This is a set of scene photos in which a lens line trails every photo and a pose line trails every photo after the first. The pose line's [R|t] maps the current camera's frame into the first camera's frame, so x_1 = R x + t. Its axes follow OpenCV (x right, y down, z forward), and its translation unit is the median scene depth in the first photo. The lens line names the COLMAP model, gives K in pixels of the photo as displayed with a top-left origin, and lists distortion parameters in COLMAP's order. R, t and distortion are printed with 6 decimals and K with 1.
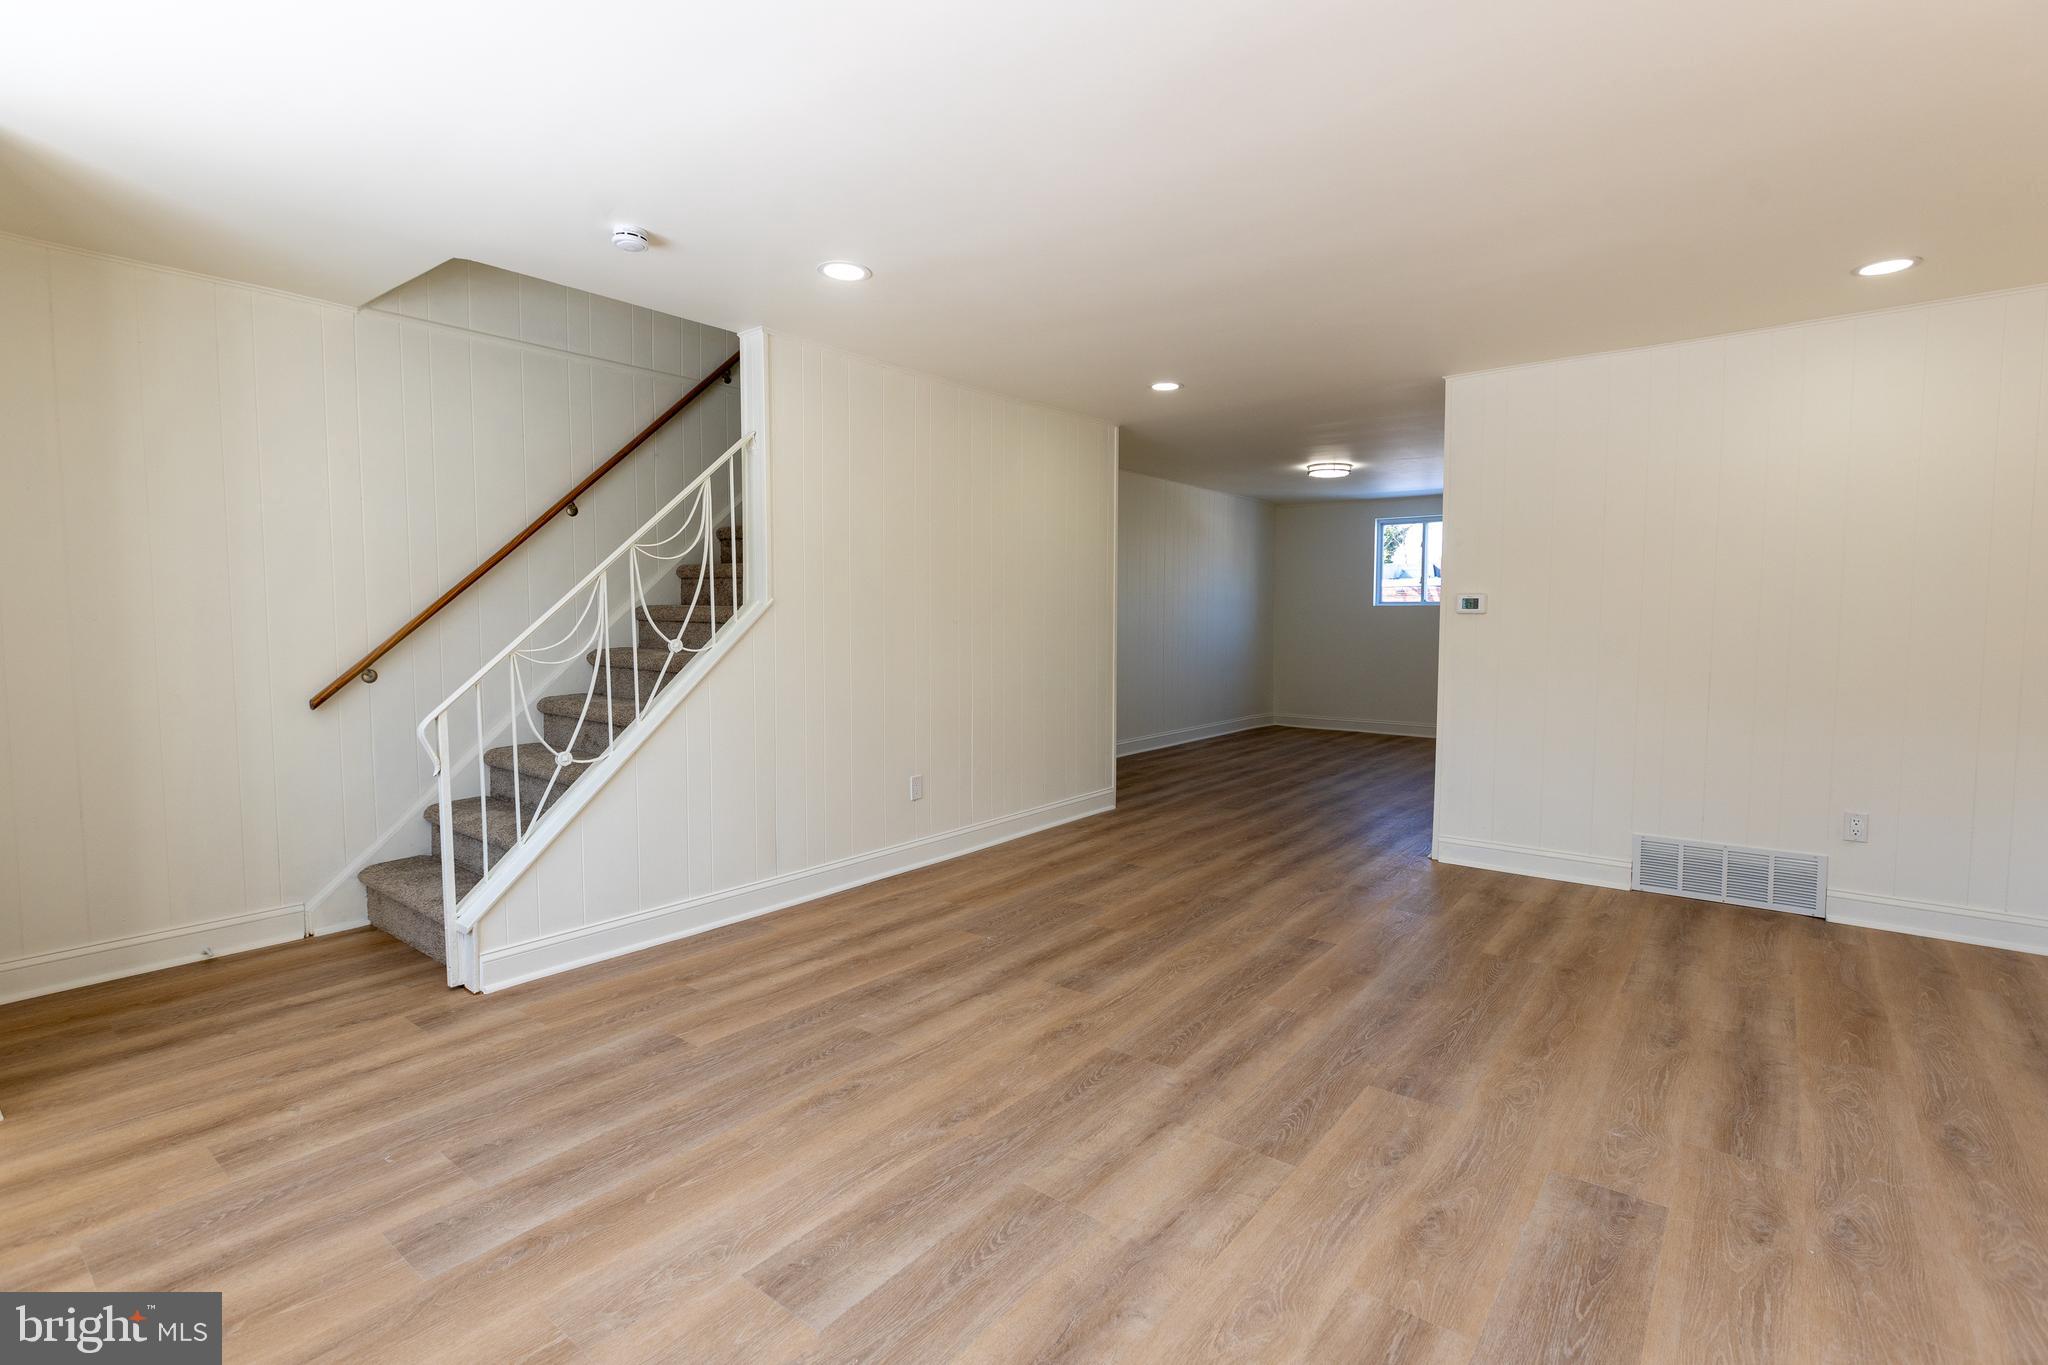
lens RADIAL K [[932.1, 0, 1003.6], [0, 932.1, 690.3], [0, 0, 1]] dist [0.009814, -0.004177]
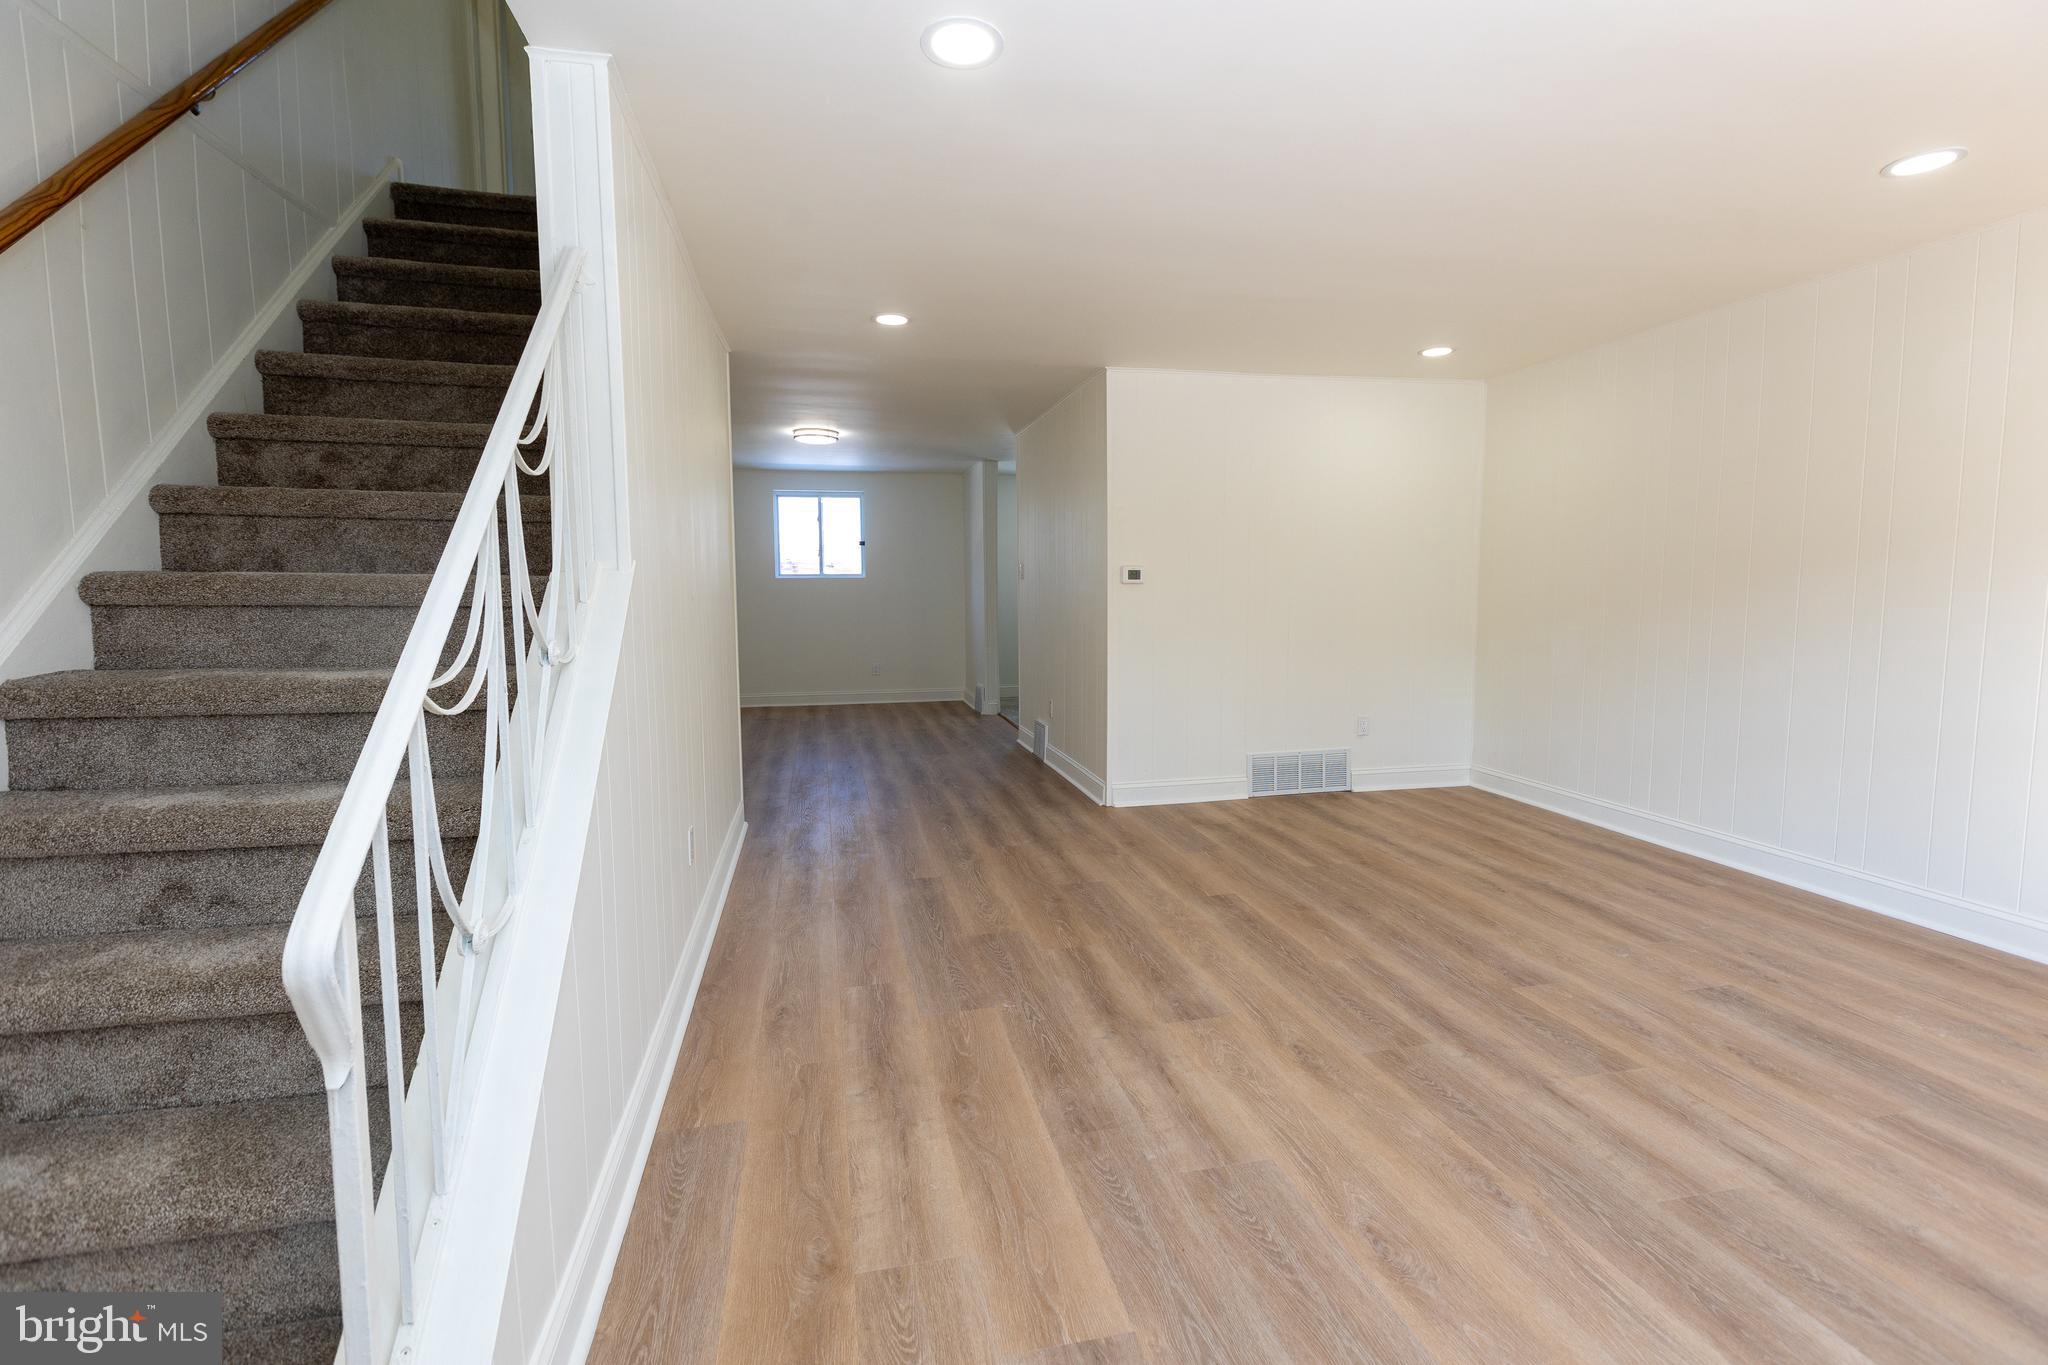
lens RADIAL K [[932.1, 0, 1024.7], [0, 932.1, 668.9], [0, 0, 1]] dist [0.009814, -0.004177]
pose [[0.621553, -0.072331, 0.780025, -0.659516], [0.069208, 0.996905, 0.037295, -0.041362], [-0.780309, 0.030803, 0.624635, 0.570852]]
